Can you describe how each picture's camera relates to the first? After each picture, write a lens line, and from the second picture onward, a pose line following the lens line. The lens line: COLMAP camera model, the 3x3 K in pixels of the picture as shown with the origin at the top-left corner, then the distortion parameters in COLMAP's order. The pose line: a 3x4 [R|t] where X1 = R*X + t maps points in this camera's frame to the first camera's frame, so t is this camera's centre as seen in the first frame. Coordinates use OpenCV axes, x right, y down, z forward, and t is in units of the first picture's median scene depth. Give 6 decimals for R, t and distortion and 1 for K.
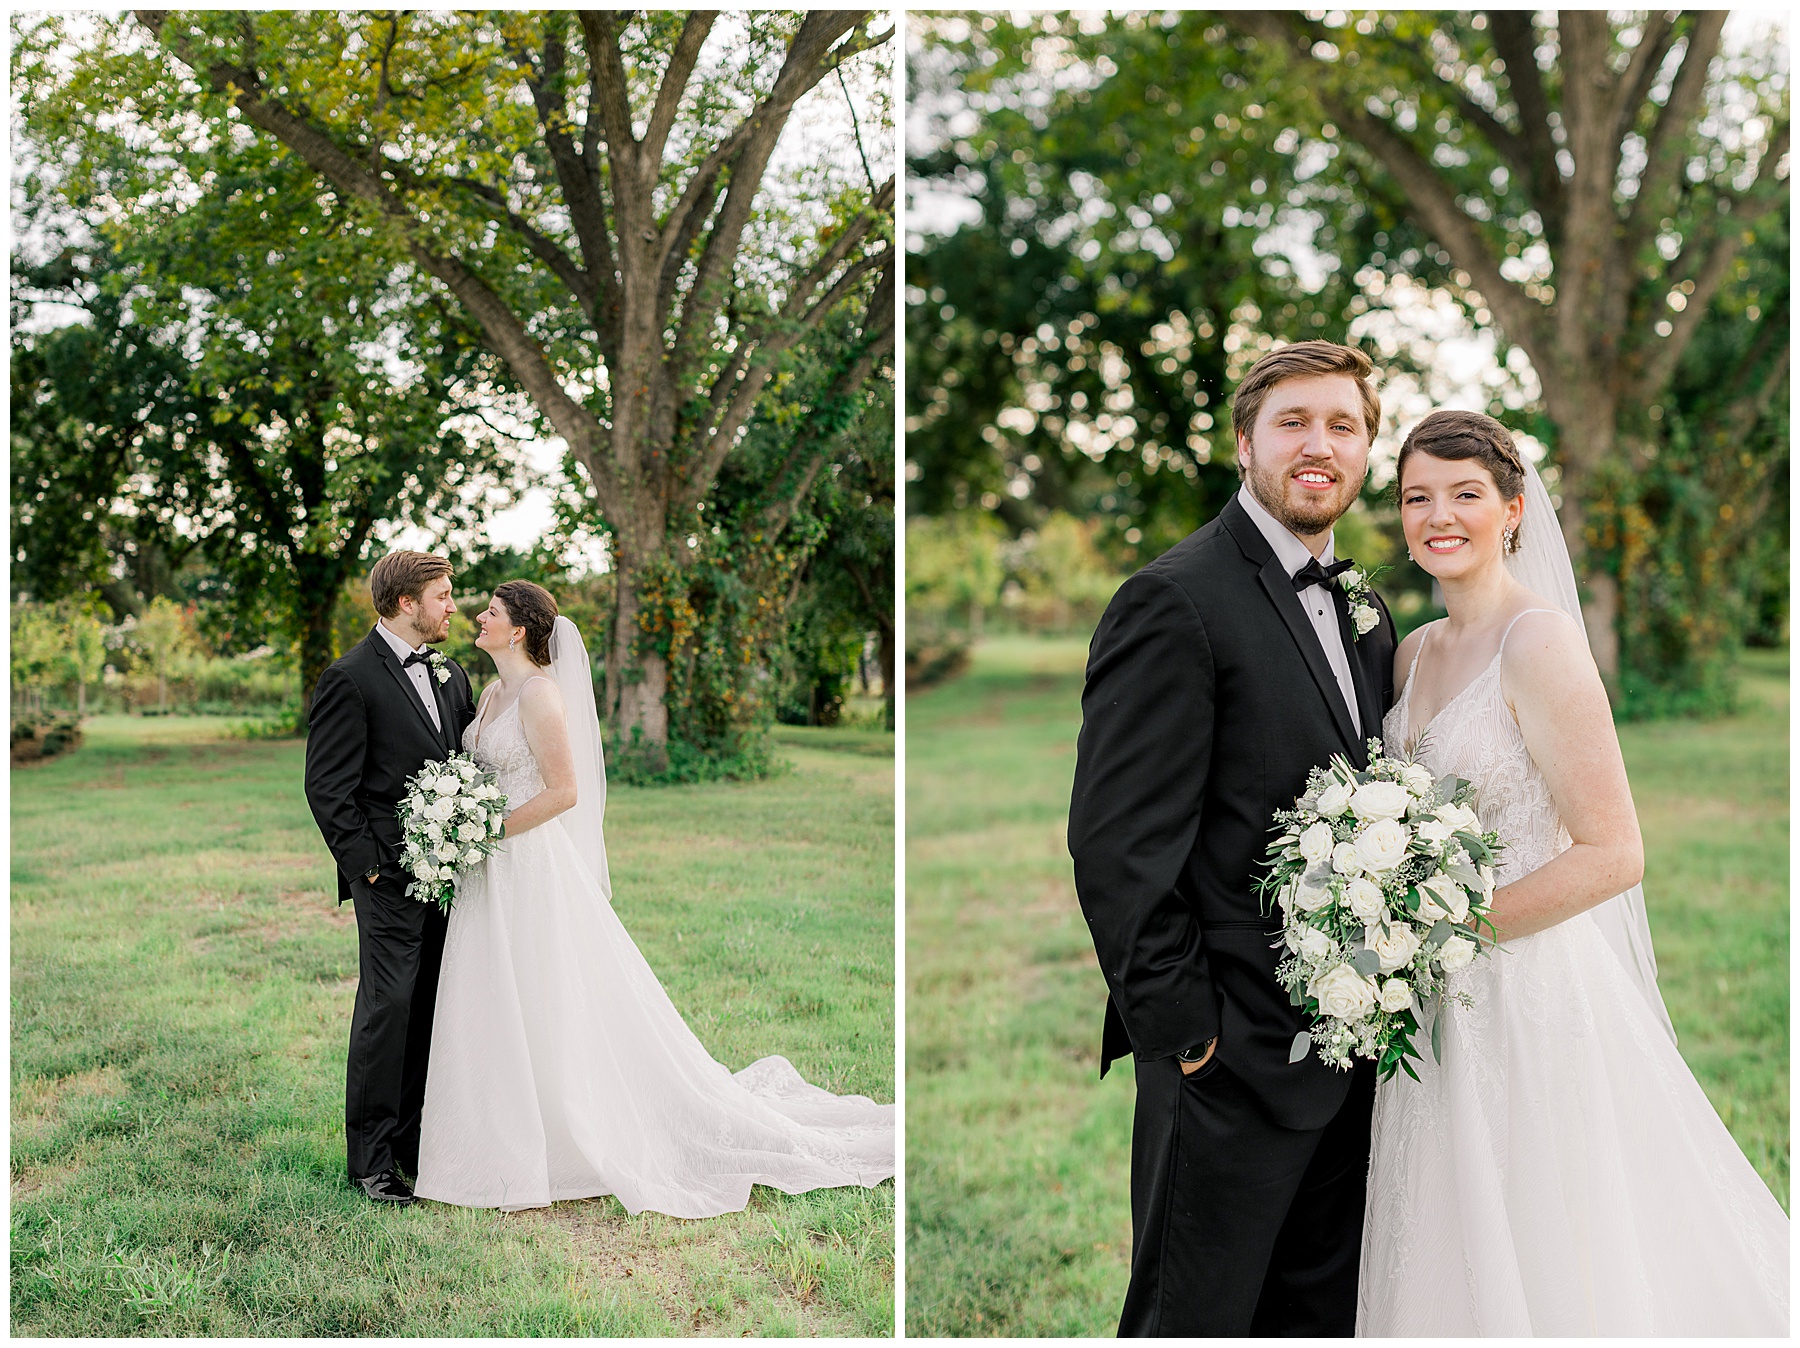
lens RADIAL K [[1931.1, 0, 422.3], [0, 1931.1, 681.6], [0, 0, 1]] dist [0.016735, 0.003918]
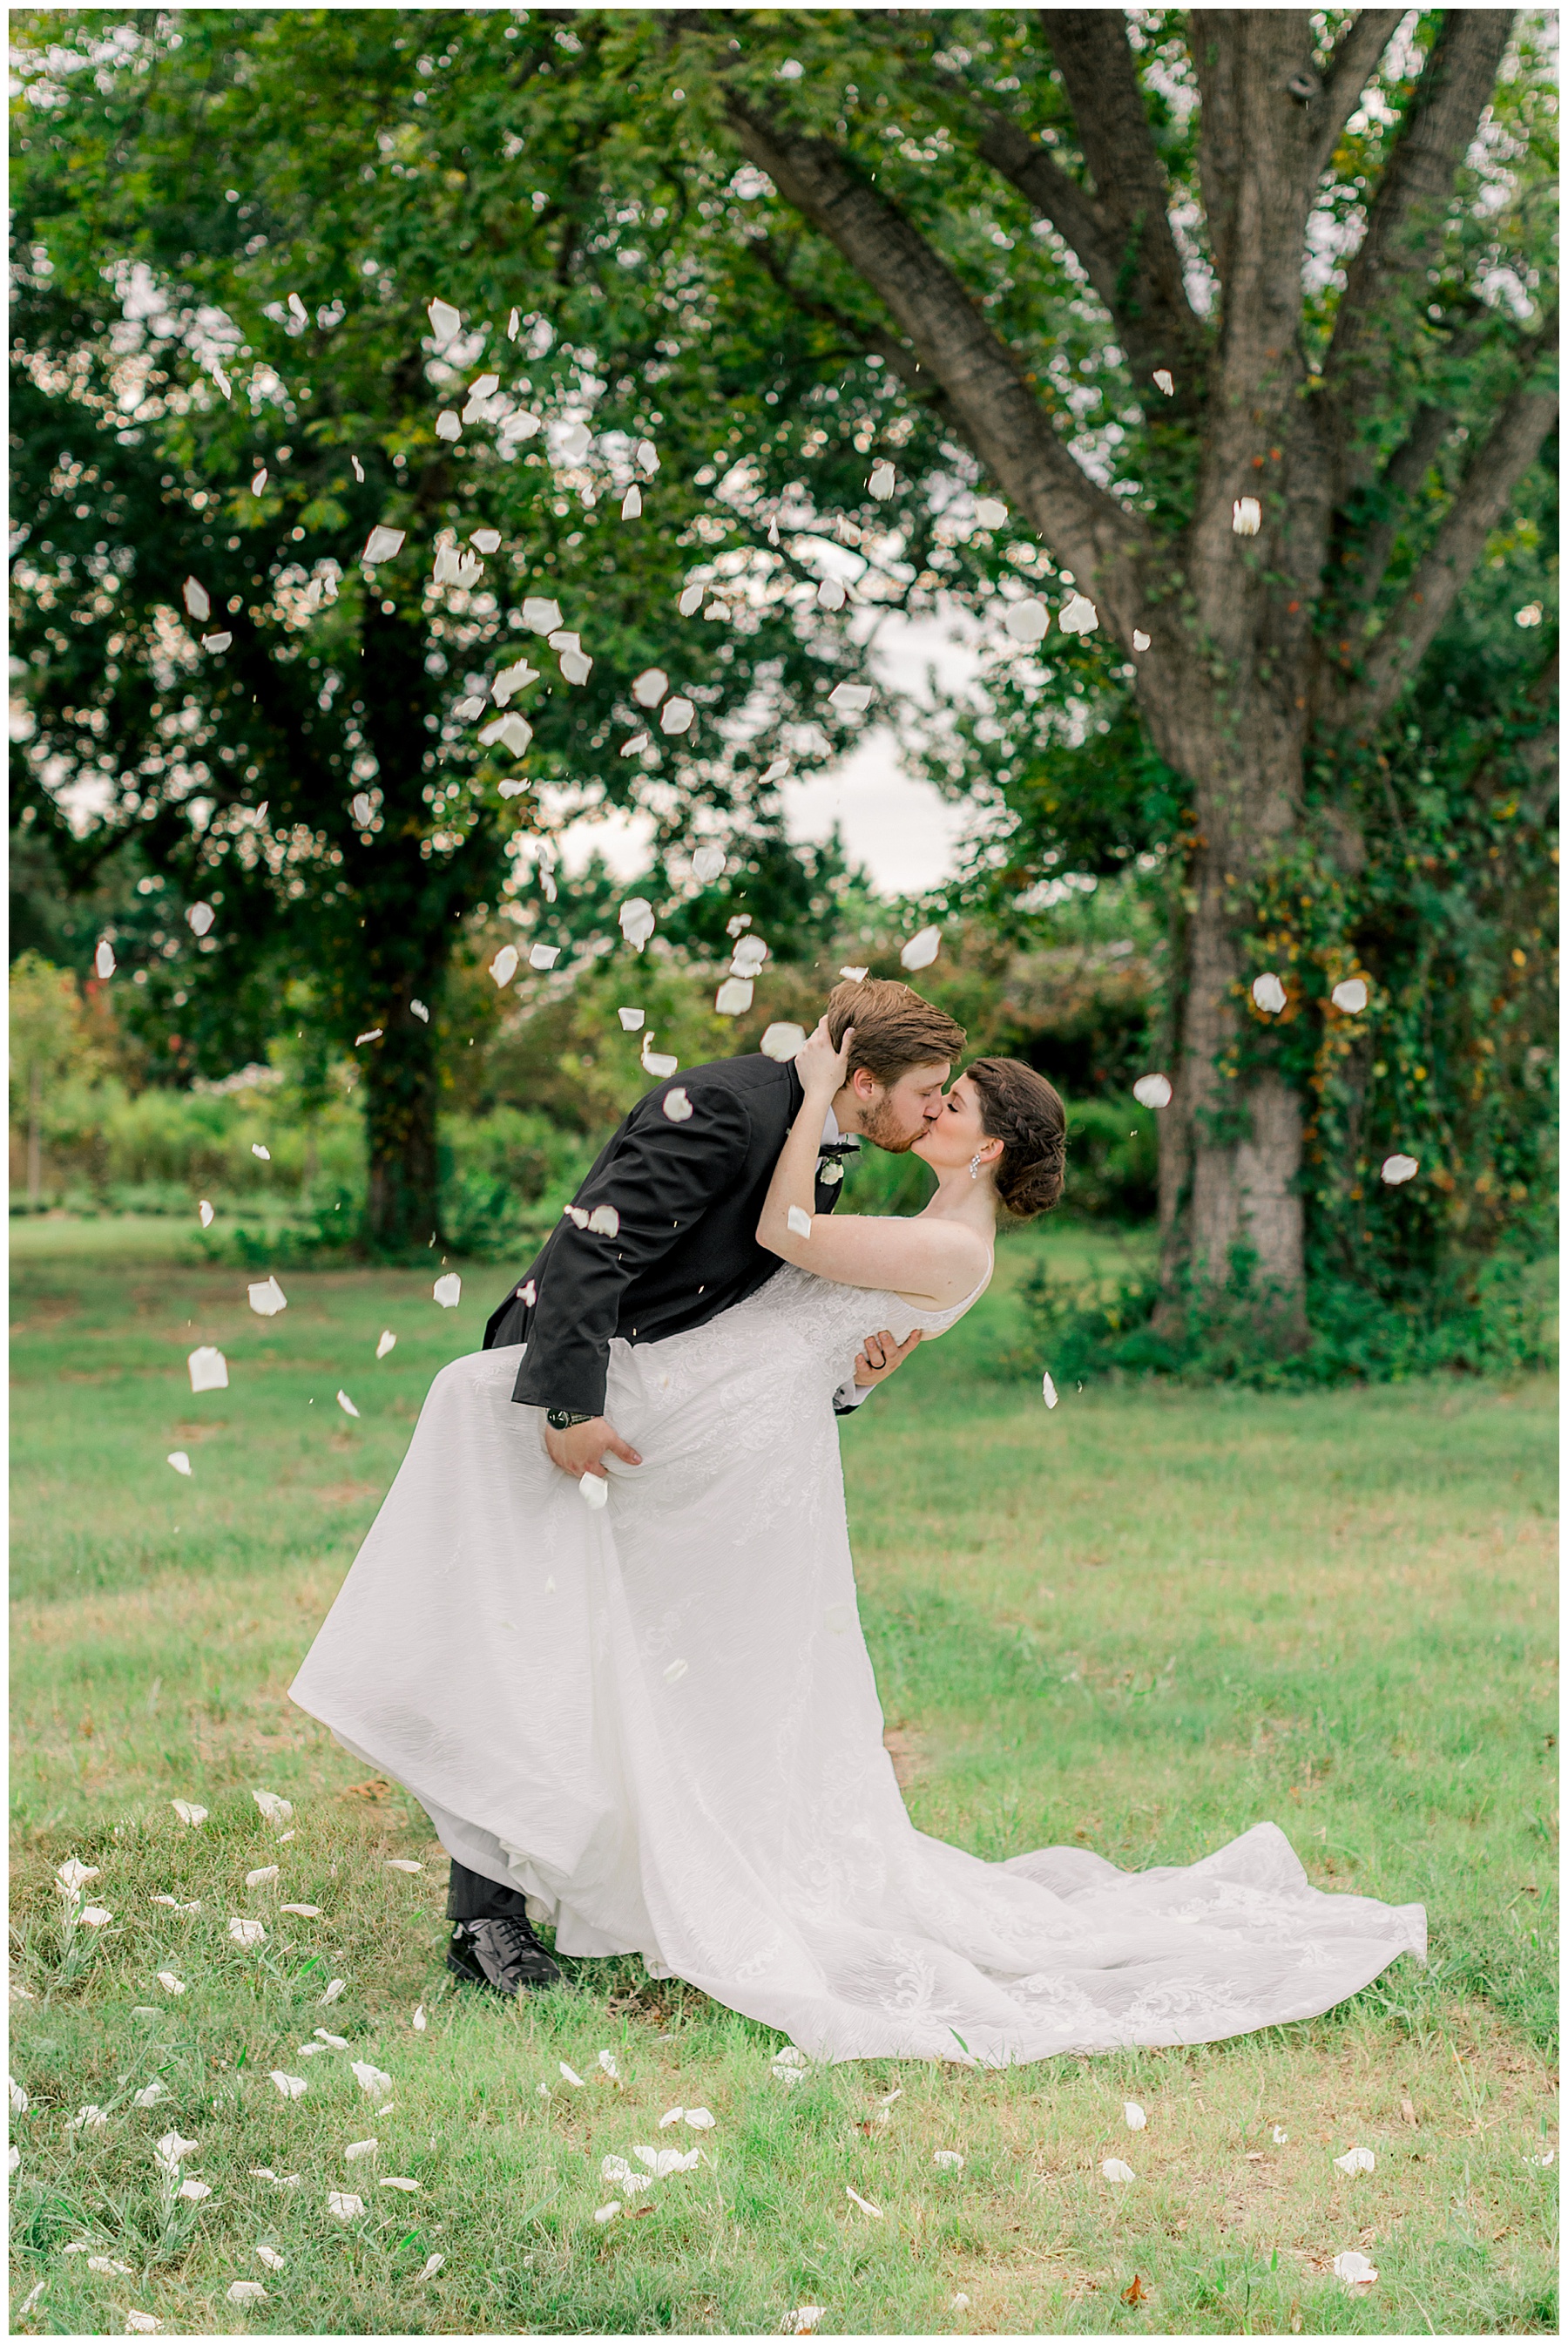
lens RADIAL K [[4051.8, 0, 794.4], [0, 4051.8, 1079.7], [0, 0, 1]] dist [0.014971, 0.029774]
pose [[0.998214, 0.007589, 0.059257, -0.032705], [-0.006587, 0.999832, -0.017095, 0.001923], [-0.059376, 0.016674, 0.998096, 0.090691]]
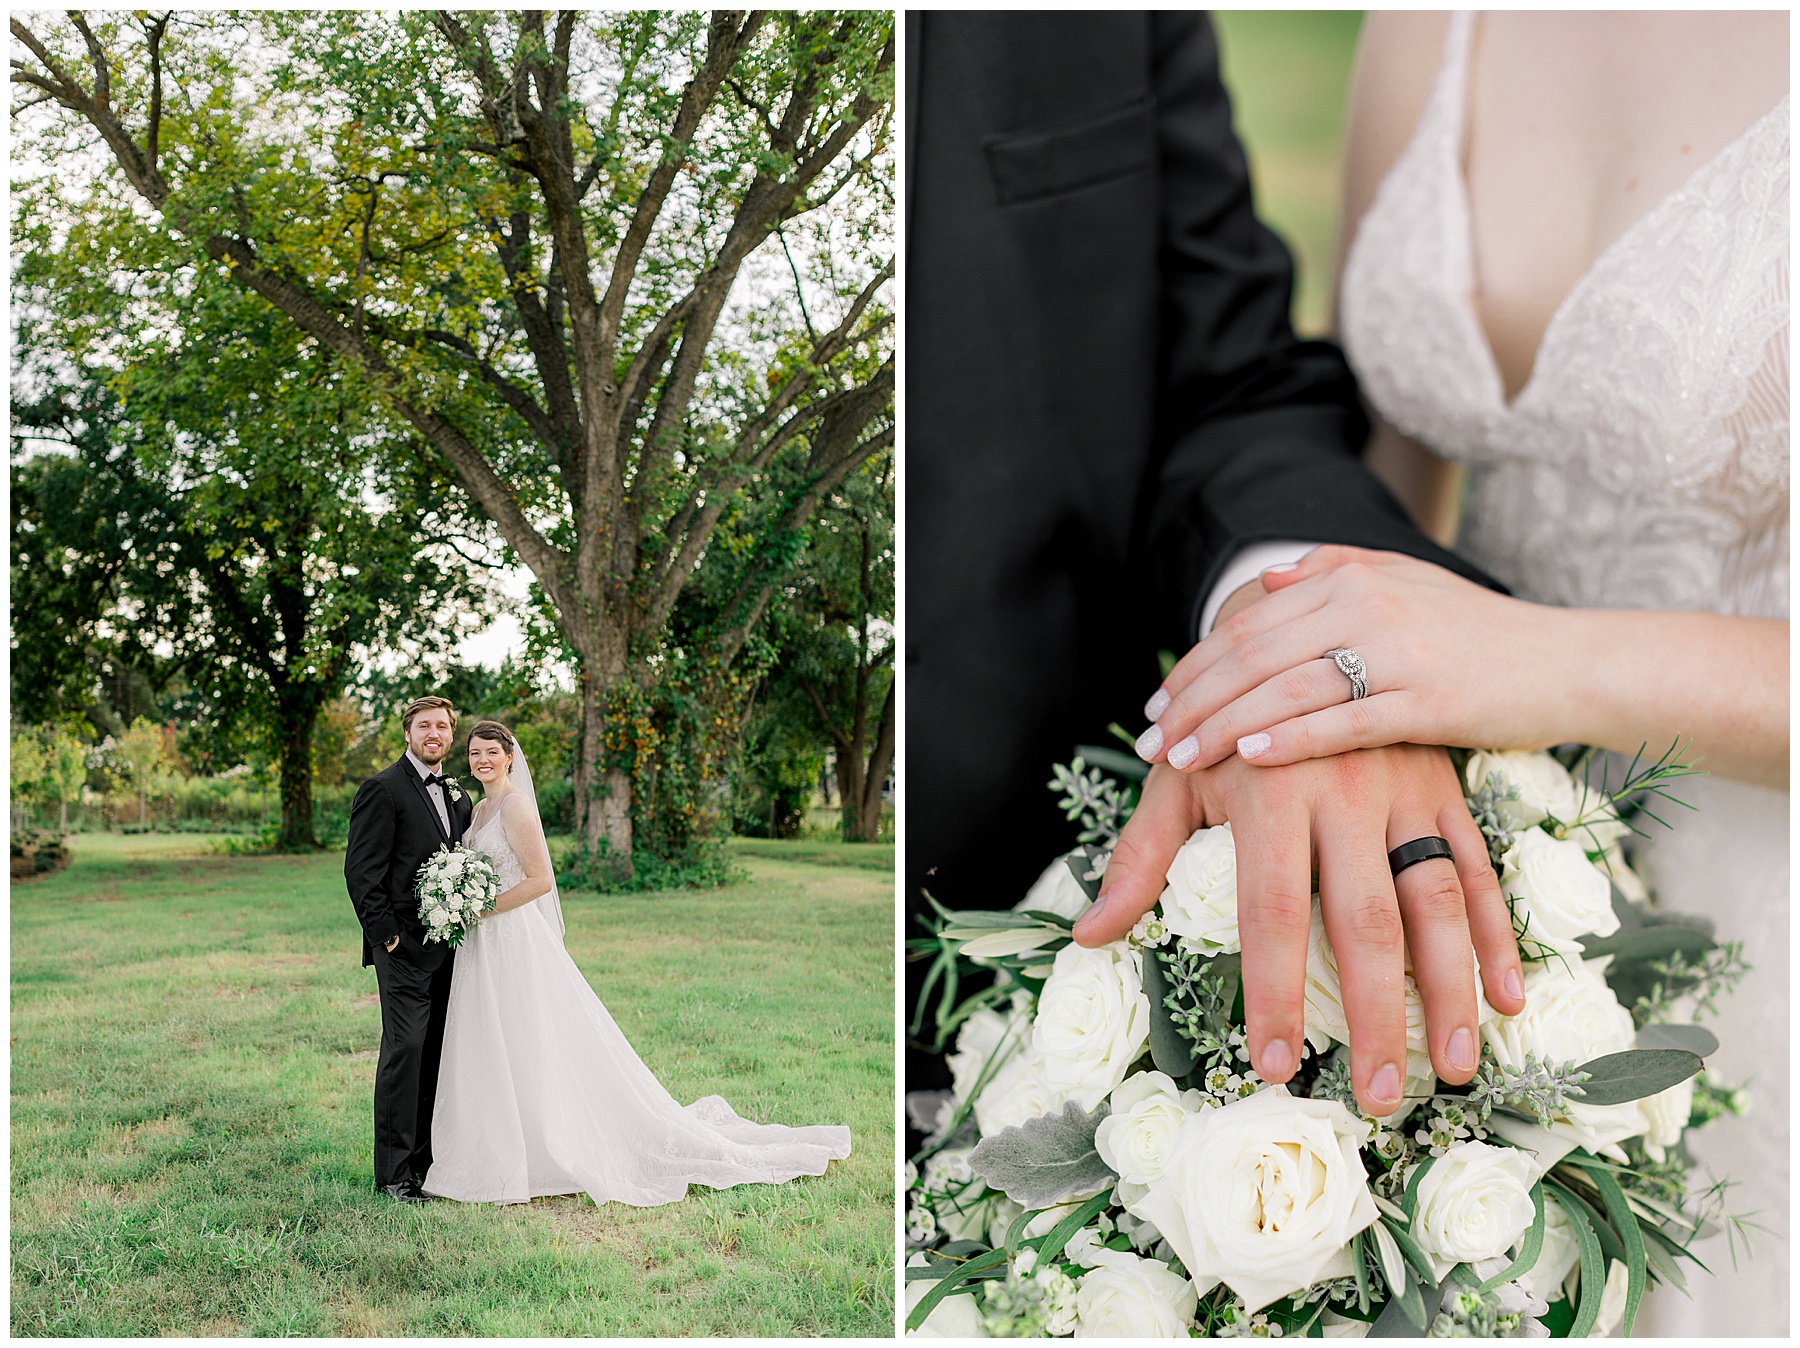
lens RADIAL K [[1914.1, 0, 421.8], [0, 1914.1, 687.2], [0, 0, 1]] dist [0.008921, 0.002691]
pose [[0.999853, -0.006832, 0.015704, -0.005143], [0.007728, 0.998302, -0.057735, -0.000003], [-0.015283, 0.057848, 0.998208, -0.053321]]
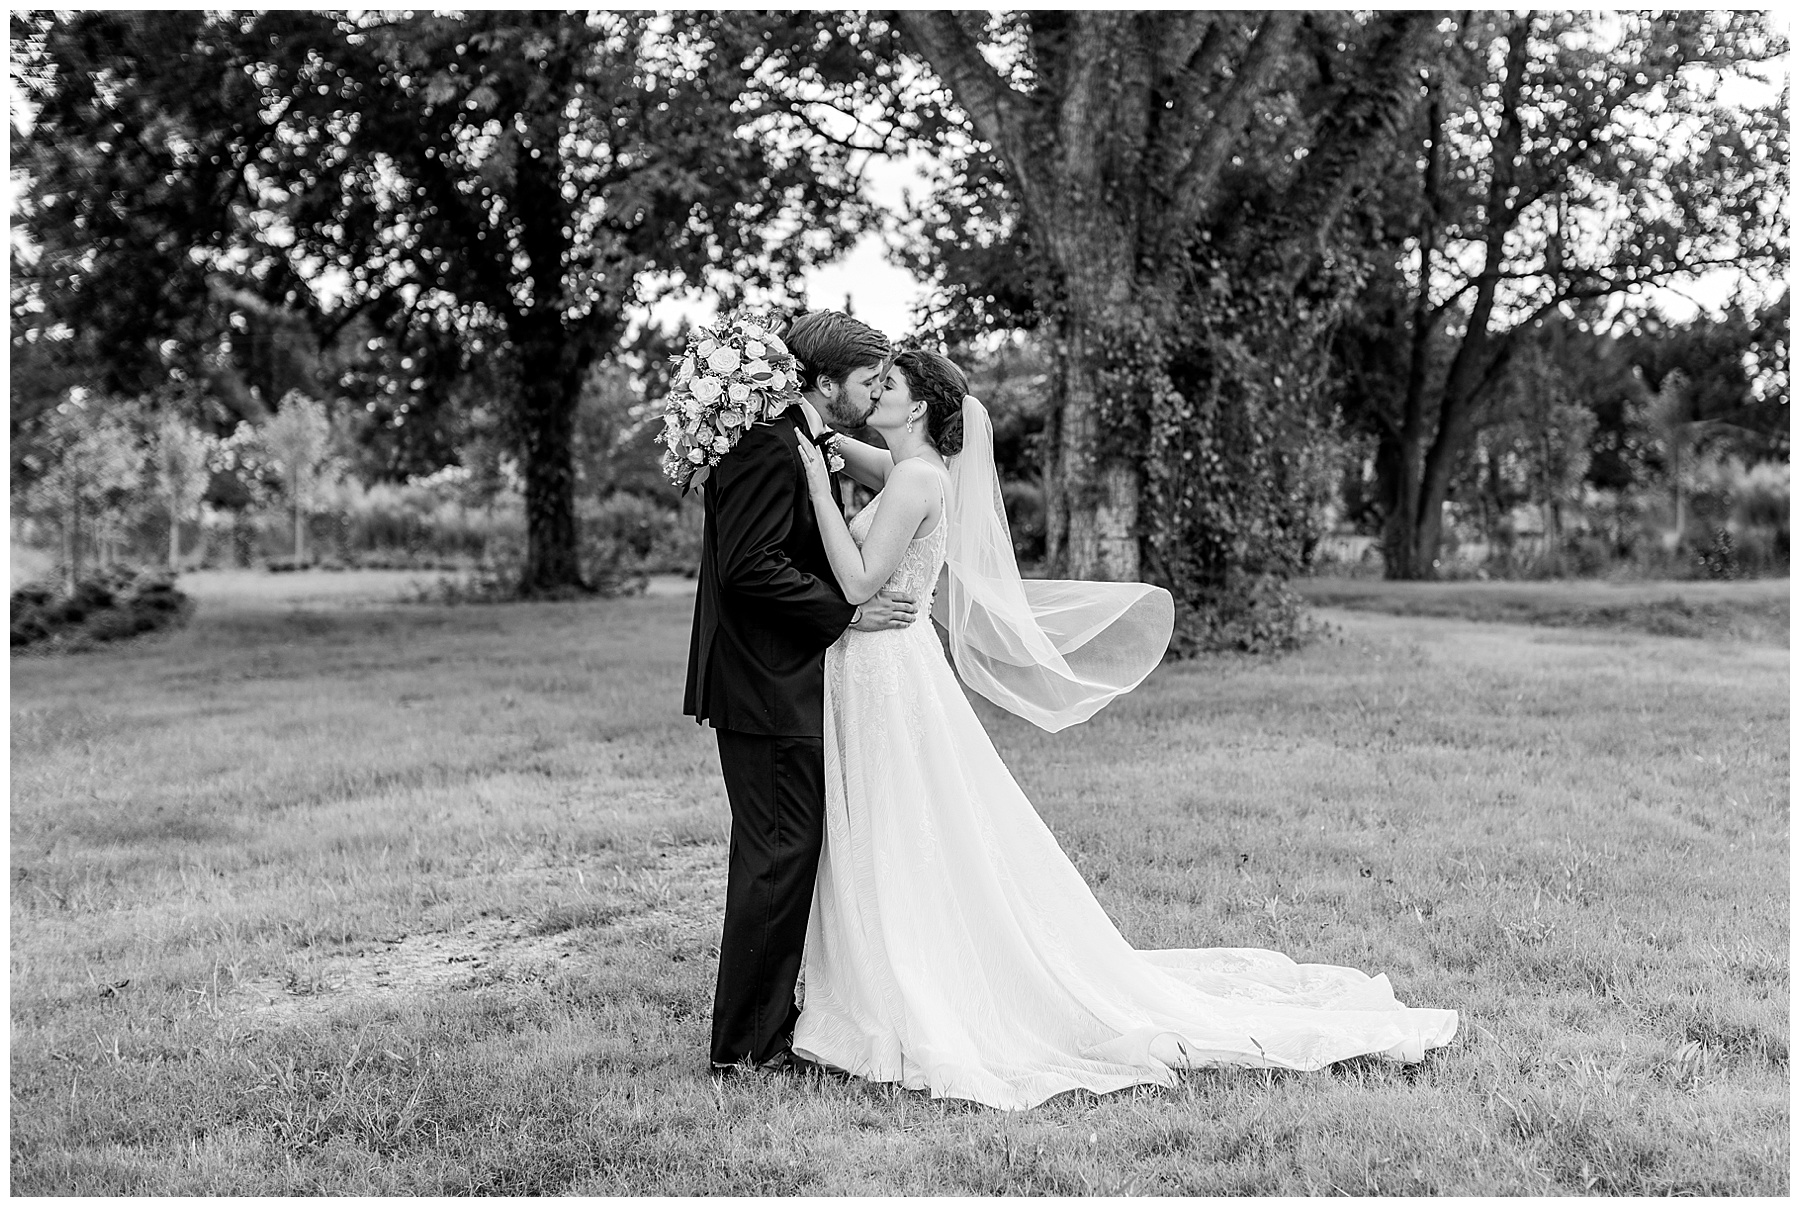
lens RADIAL K [[2767.1, 0, 996.3], [0, 2767.1, 533.0], [0, 0, 1]] dist [0.007141, 0.039231]
pose [[0.992663, -0.009551, 0.120540, -0.029114], [0.008938, 0.999944, 0.005626, 0.003549], [-0.120587, -0.004507, 0.992693, 0.059654]]
